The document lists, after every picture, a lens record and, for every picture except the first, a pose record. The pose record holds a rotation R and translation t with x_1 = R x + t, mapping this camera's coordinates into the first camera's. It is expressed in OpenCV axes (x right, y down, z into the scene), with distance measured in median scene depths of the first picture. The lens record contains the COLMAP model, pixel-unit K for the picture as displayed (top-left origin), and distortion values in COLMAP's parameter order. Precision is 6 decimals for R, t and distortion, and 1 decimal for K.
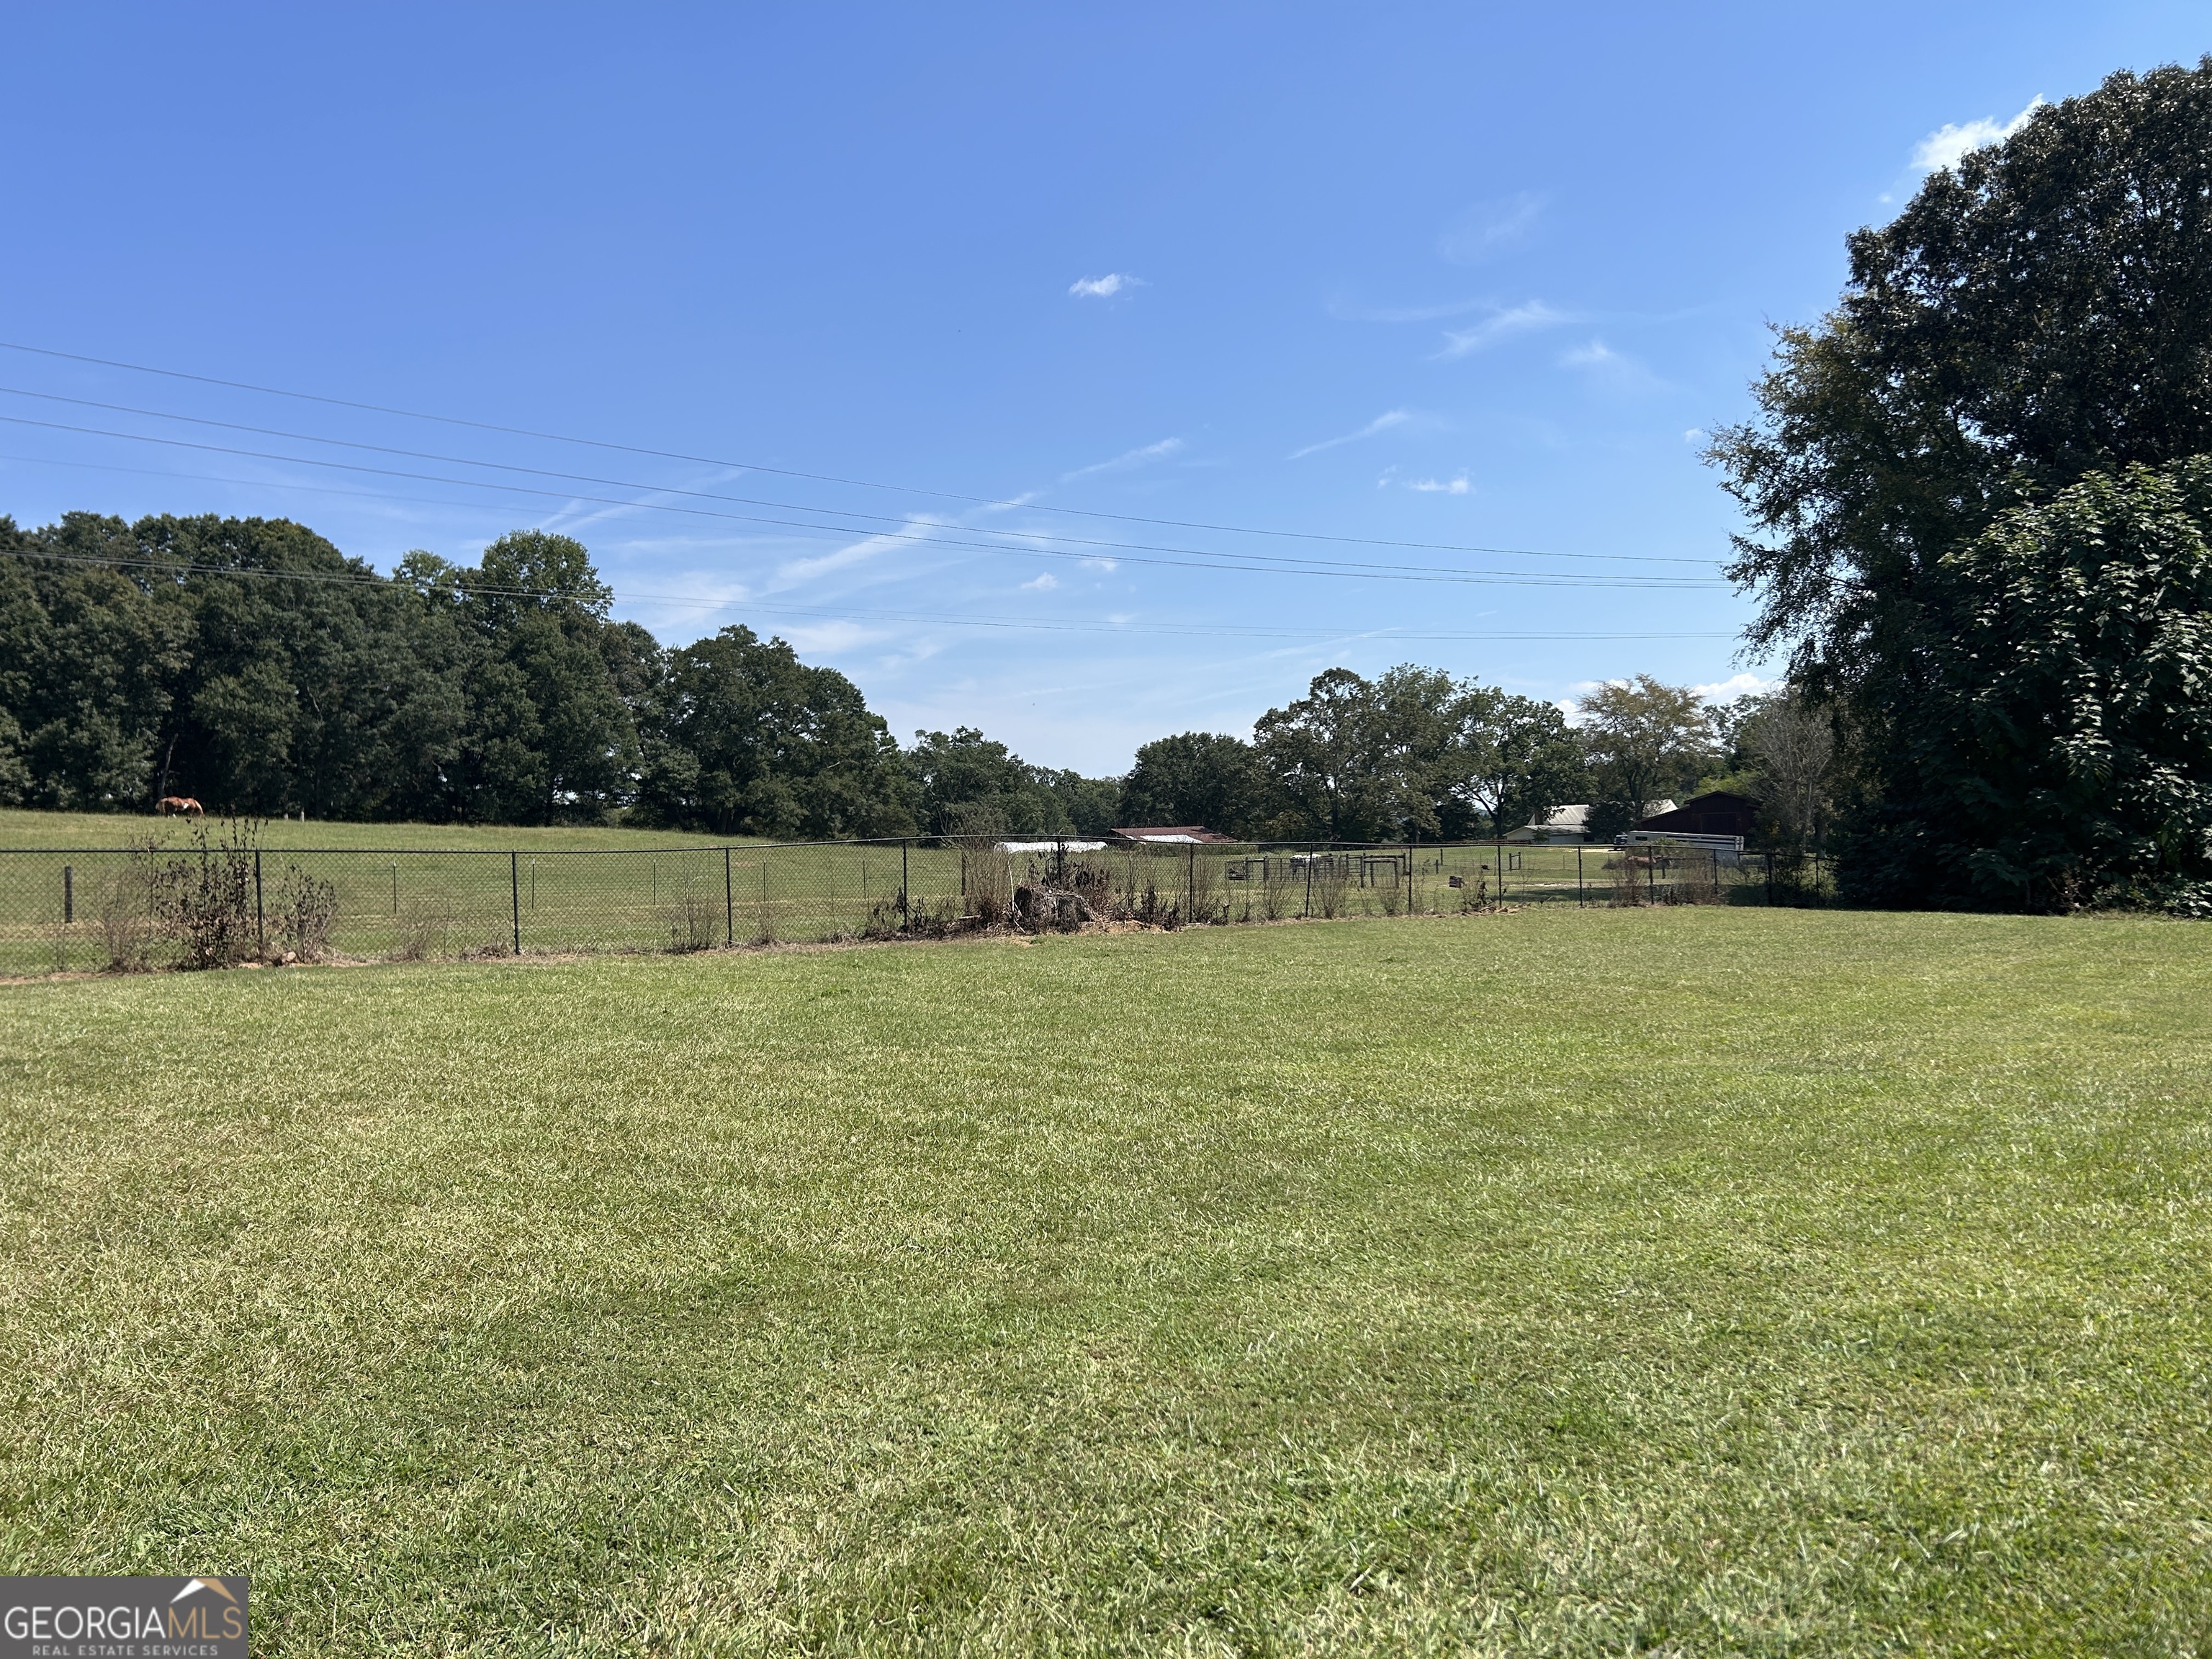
lens RADIAL K [[1678.9, 0, 1110.9], [0, 1678.9, 815.8], [0, 0, 1]] dist [0.116468, -0.156123]
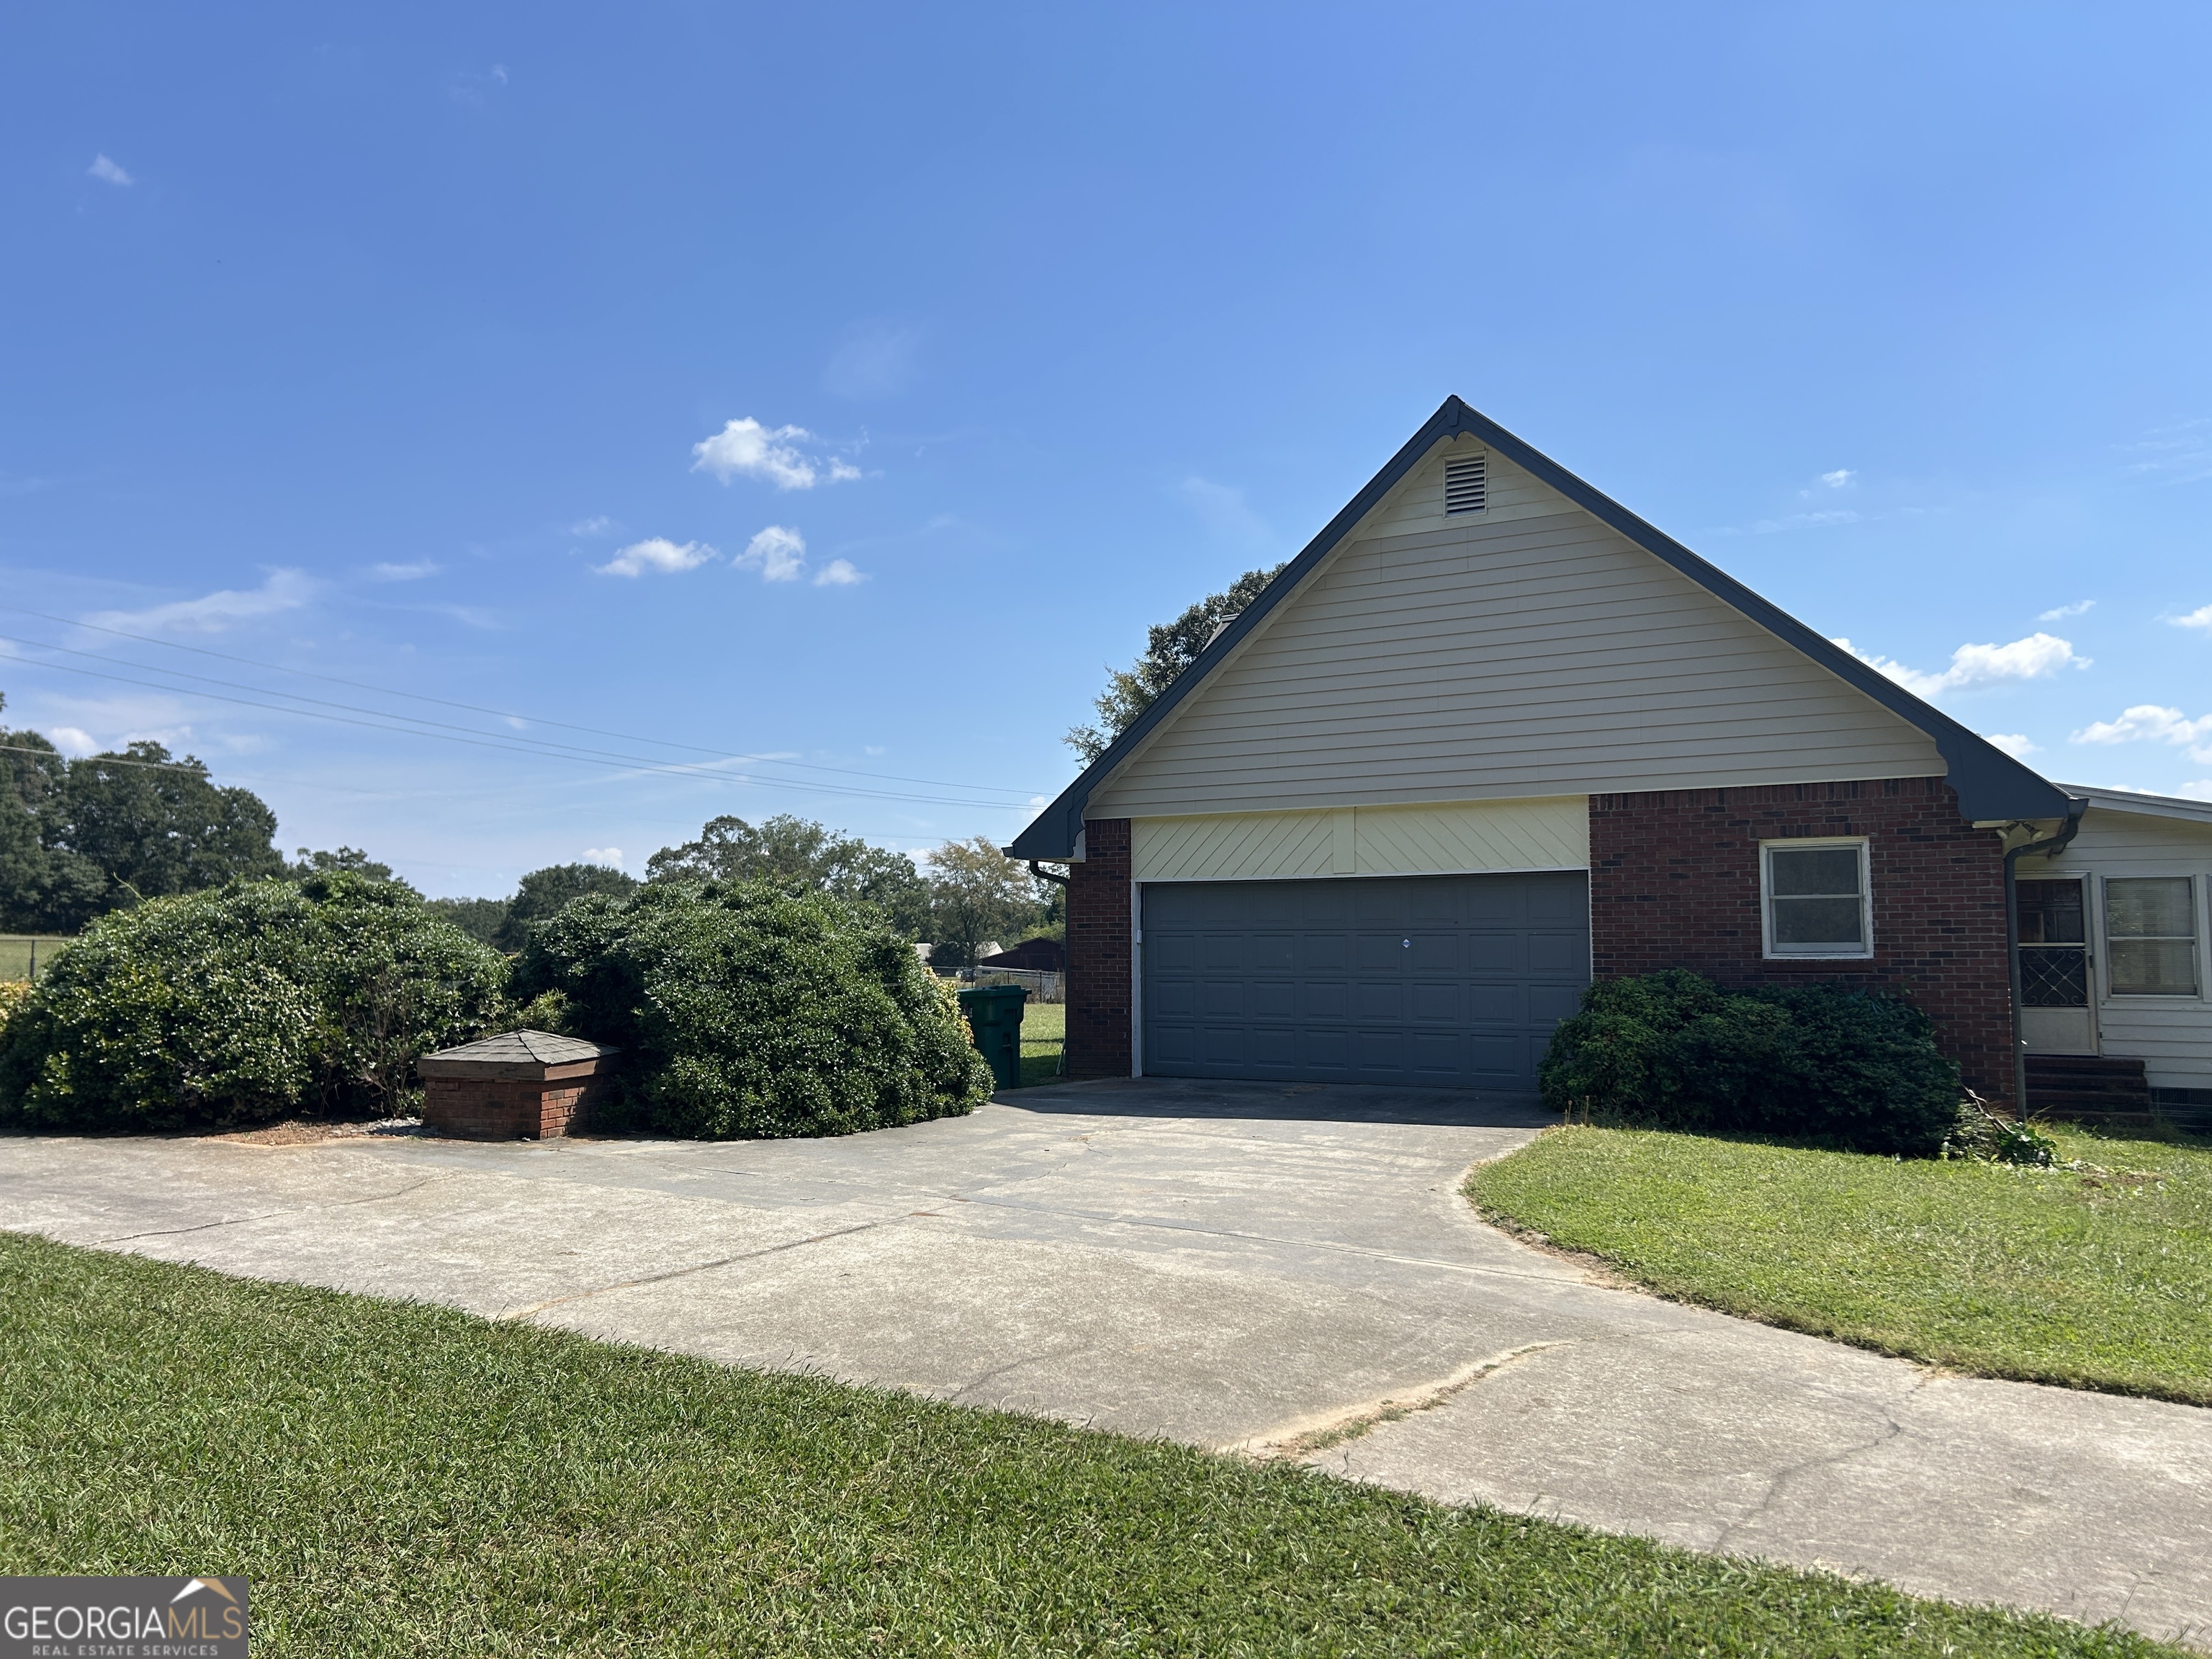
lens RADIAL K [[1678.9, 0, 1110.9], [0, 1678.9, 815.8], [0, 0, 1]] dist [0.116468, -0.156123]
pose [[0.920341, 0.064775, 0.385715, -0.085718], [-0.034433, 0.995780, -0.085067, 0.000158], [-0.389597, 0.065009, 0.918688, -0.183896]]
